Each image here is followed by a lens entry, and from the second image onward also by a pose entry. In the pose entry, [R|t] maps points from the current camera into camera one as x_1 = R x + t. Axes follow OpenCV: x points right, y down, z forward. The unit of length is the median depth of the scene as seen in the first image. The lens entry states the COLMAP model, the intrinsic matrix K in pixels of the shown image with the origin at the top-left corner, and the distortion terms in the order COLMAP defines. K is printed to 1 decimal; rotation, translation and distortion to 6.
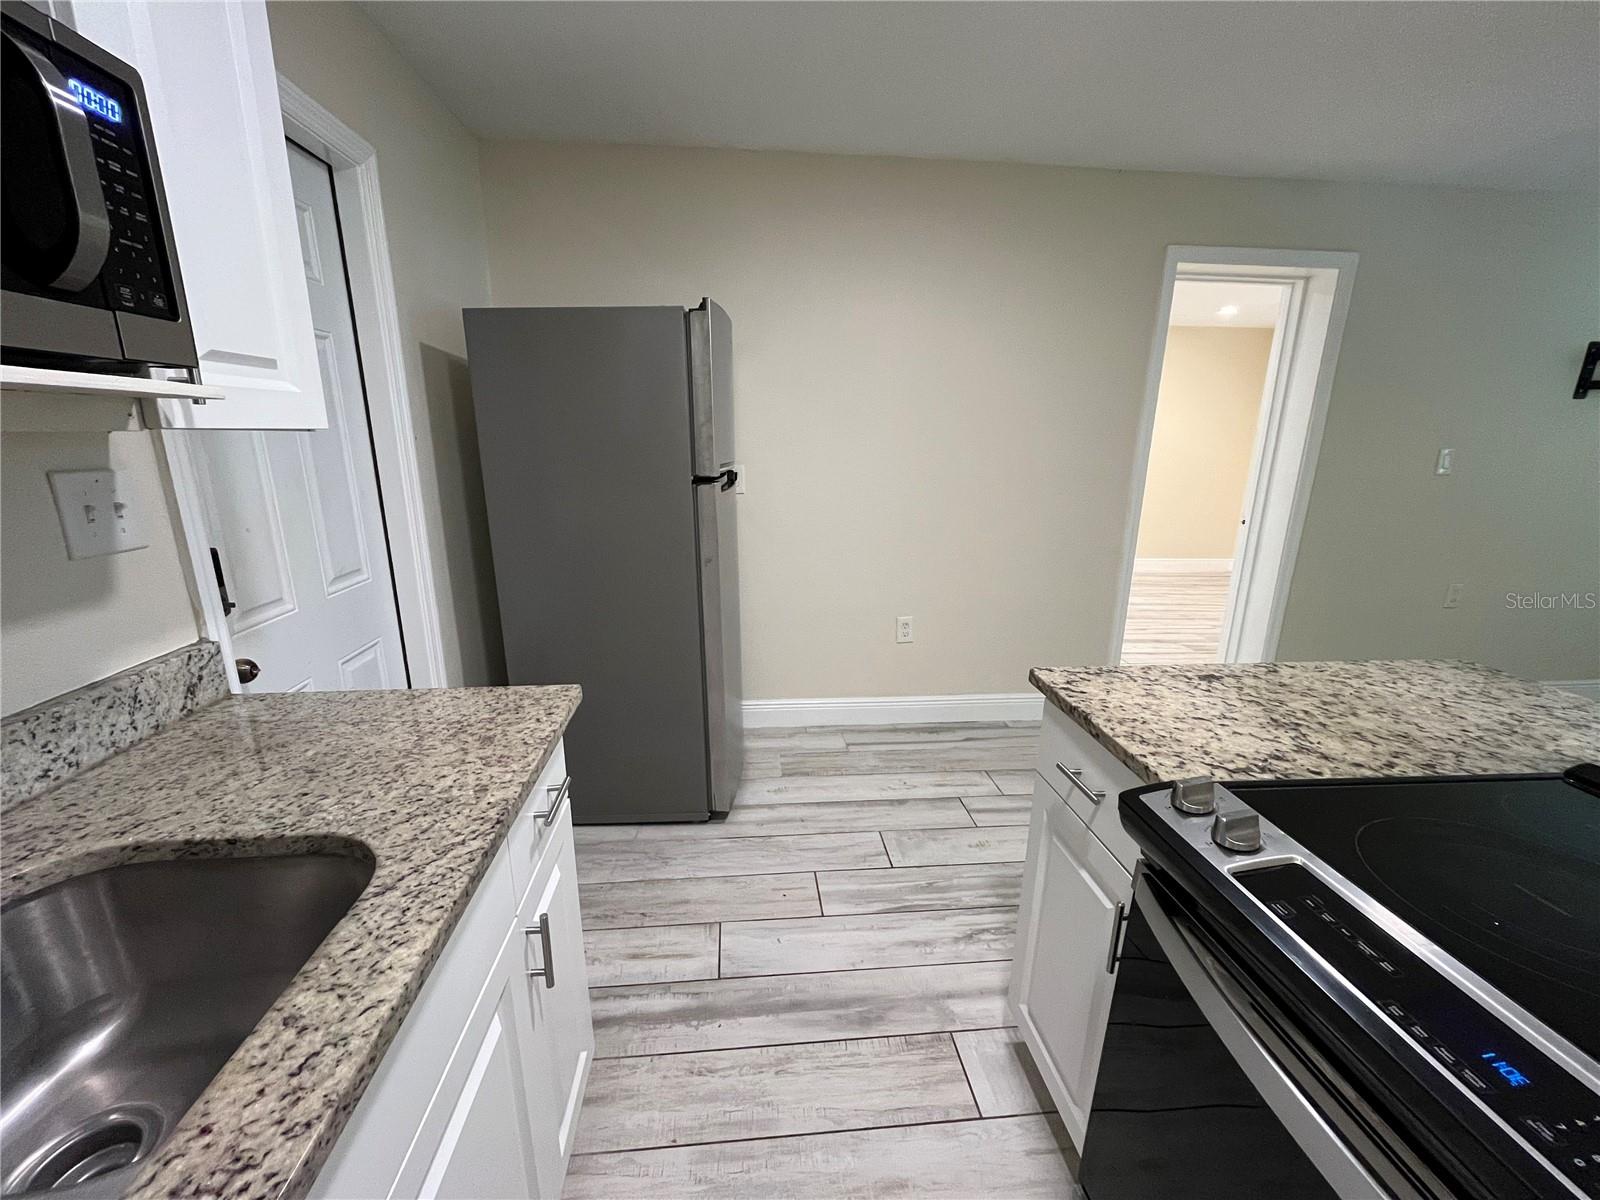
lens RADIAL K [[653.3, 0, 795.1], [0, 653.3, 598.0], [0, 0, 1]] dist [-0.001727, -0.000433]
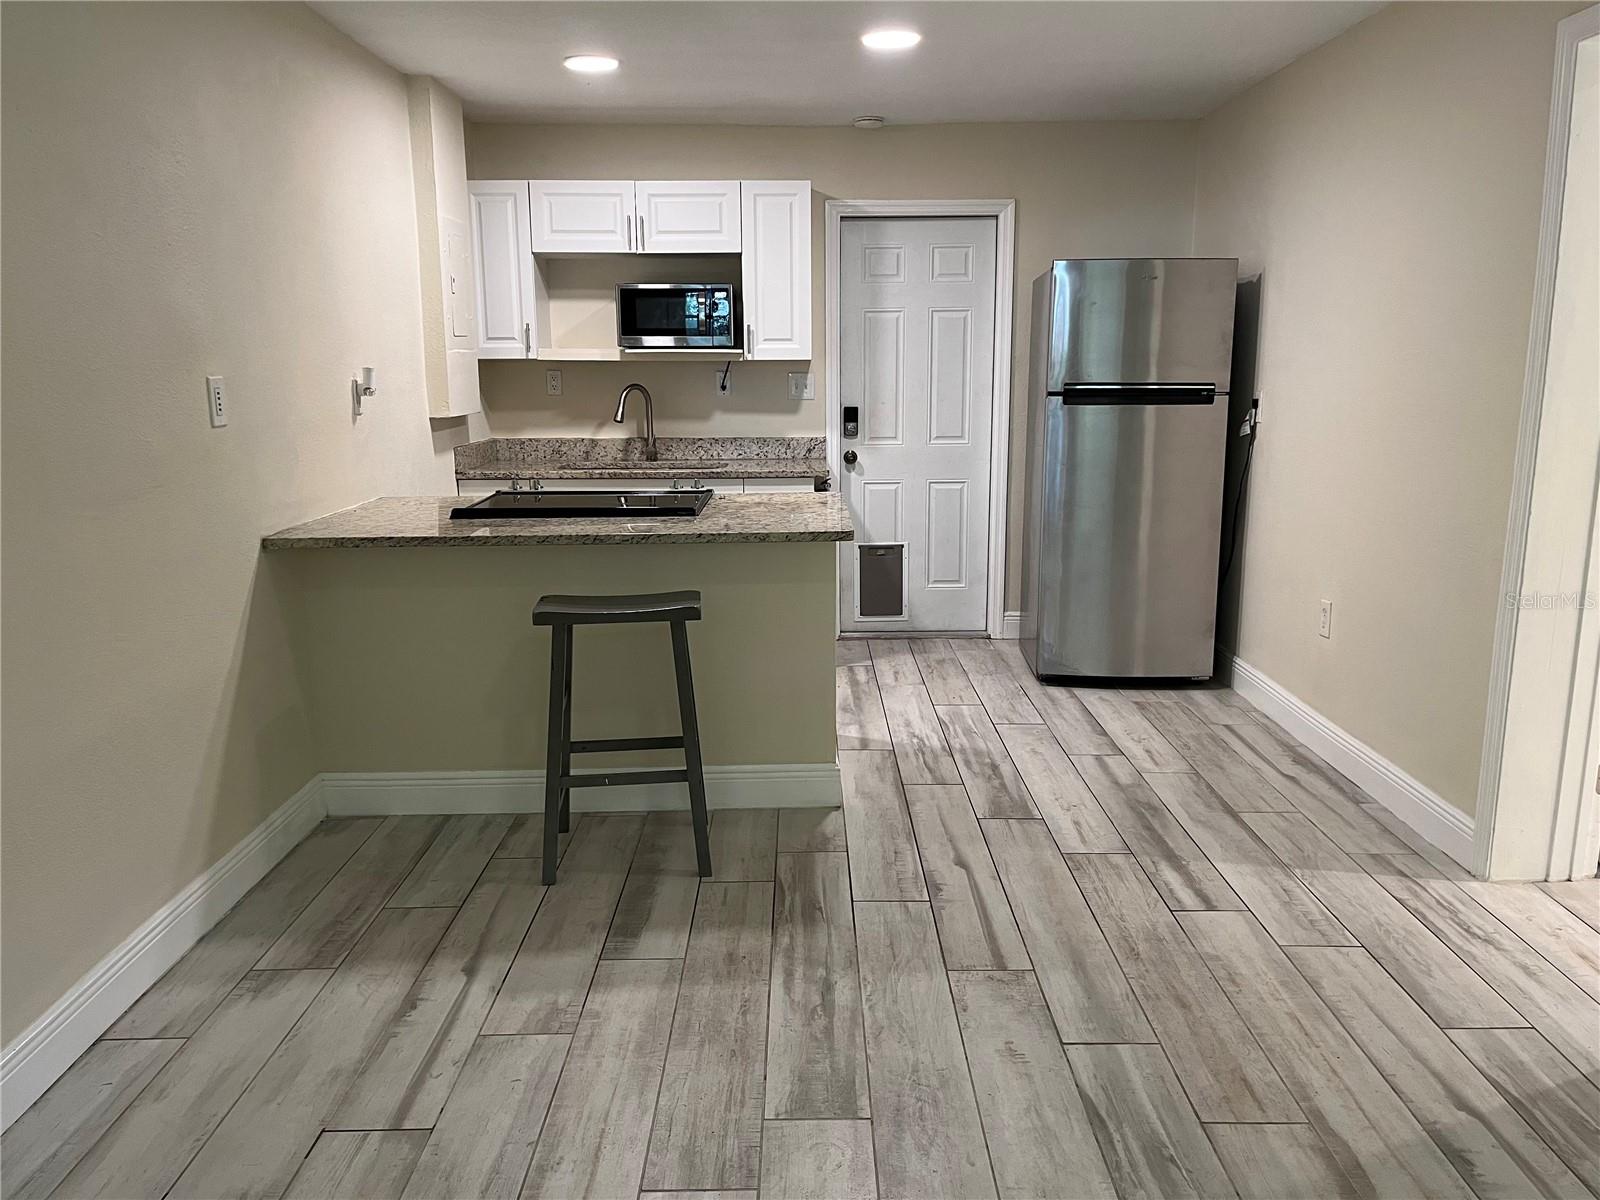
lens RADIAL K [[1208.1, 0, 806.7], [0, 1208.1, 599.4], [0, 0, 1]] dist [0.066578, -0.091147]
pose [[-0.091268, 0.184977, -0.978496, 4.120901], [-0.240229, 0.949487, 0.201901, -0.288022], [0.966416, 0.253490, -0.042221, 1.290964]]
